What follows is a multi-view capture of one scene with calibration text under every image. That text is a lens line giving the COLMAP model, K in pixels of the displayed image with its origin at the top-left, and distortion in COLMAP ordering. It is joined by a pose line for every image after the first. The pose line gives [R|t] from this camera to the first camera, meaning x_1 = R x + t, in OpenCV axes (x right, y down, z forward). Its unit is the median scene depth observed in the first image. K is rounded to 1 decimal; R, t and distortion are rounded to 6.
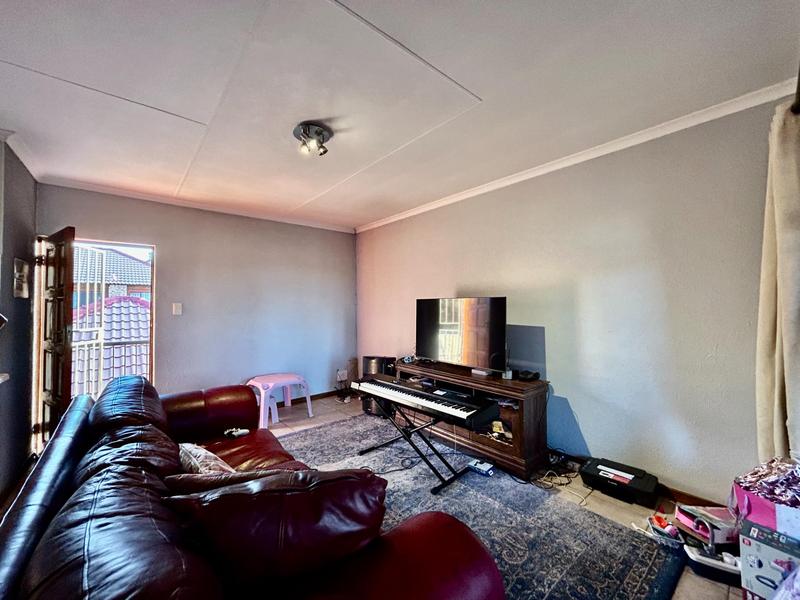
lens RADIAL K [[322.6, 0, 398.9], [0, 322.6, 297.3], [0, 0, 1]] dist [-0.003398, 0.001884]
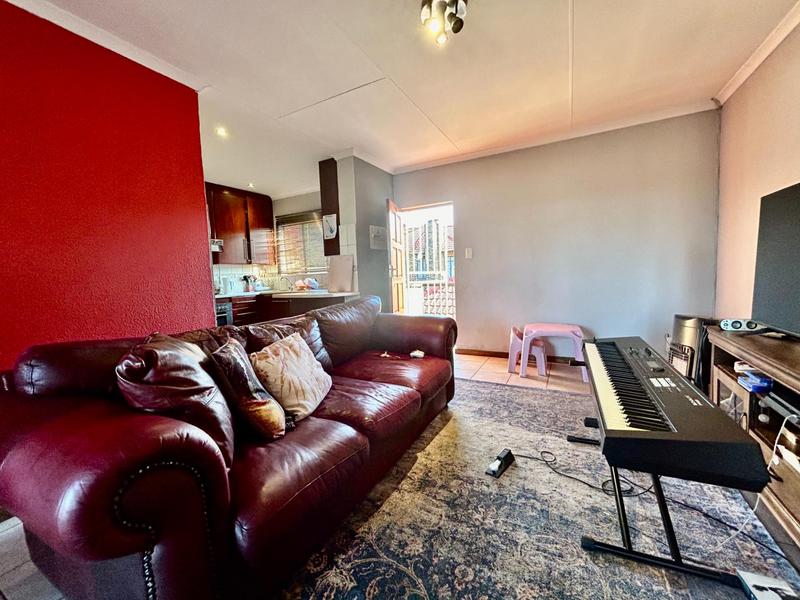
lens RADIAL K [[322.6, 0, 398.9], [0, 322.6, 296.9], [0, 0, 1]] dist [-0.003398, 0.001884]
pose [[0.357230, 0.060661, -0.932044, 0.377667], [0.060196, 0.994319, 0.087785, 0.093197], [0.932075, -0.087465, 0.351549, 0.429738]]
